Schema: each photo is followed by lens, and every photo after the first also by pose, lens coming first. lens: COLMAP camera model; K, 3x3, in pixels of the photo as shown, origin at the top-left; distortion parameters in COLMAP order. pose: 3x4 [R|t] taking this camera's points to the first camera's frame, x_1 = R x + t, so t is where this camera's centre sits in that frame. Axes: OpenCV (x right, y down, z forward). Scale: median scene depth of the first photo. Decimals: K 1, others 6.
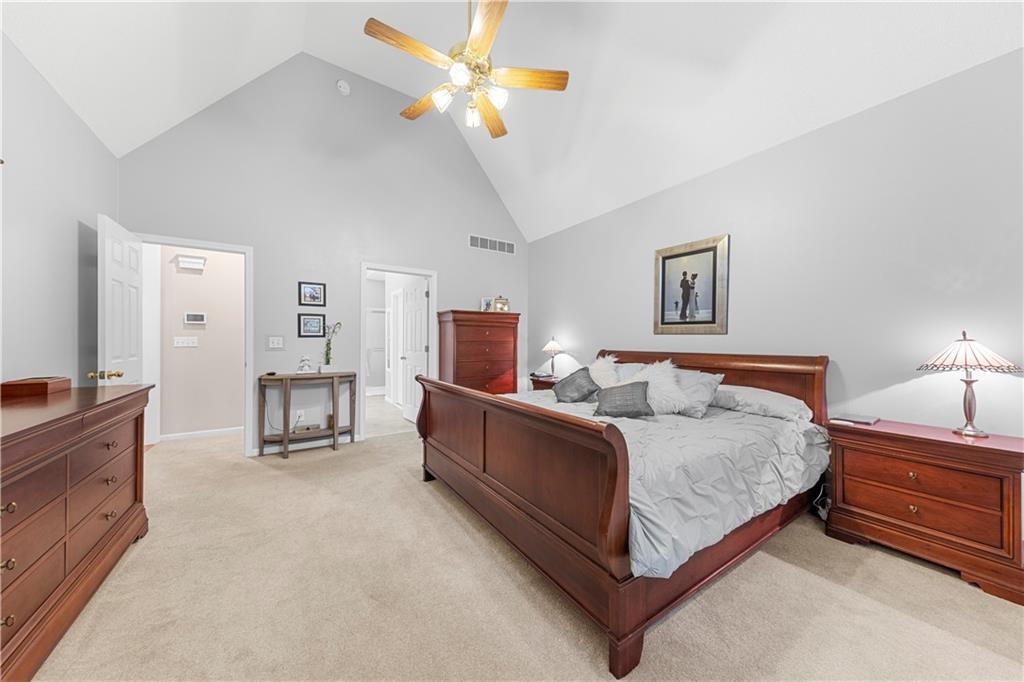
lens RADIAL K [[349.5, 0, 516.6], [0, 349.5, 339.9], [0, 0, 1]] dist [0.000206, 0.000004]
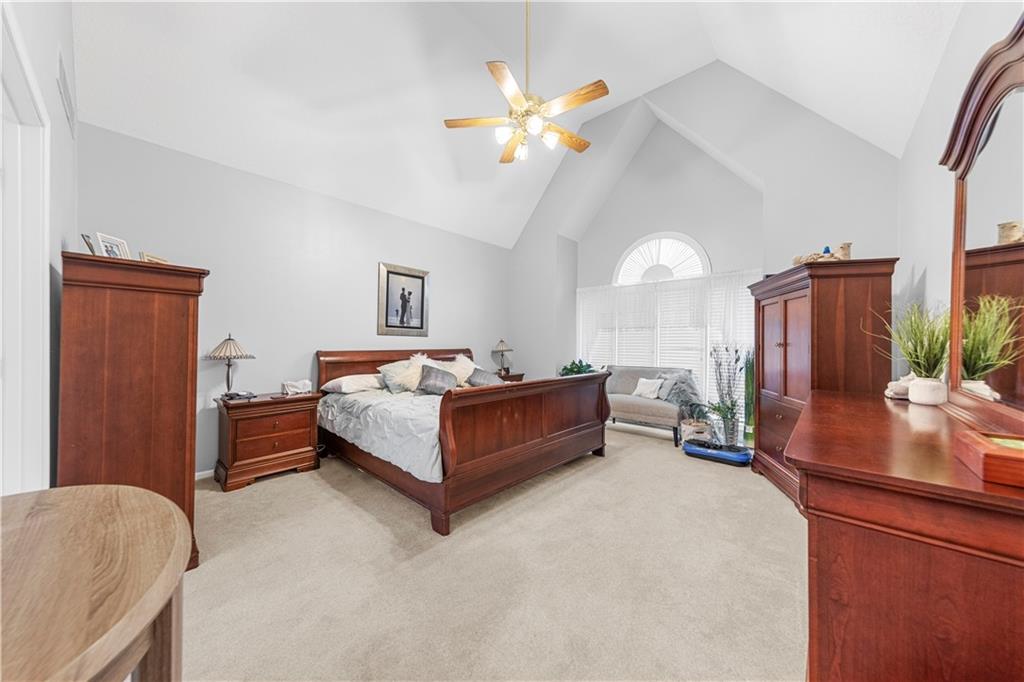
lens RADIAL K [[349.5, 0, 515.3], [0, 349.5, 342.0], [0, 0, 1]] dist [0.000206, 0.000004]
pose [[-0.244300, -0.002300, 0.969697, -0.887407], [-0.006750, 0.999977, 0.000671, 0.002843], [-0.969676, -0.006381, -0.244310, 0.914645]]
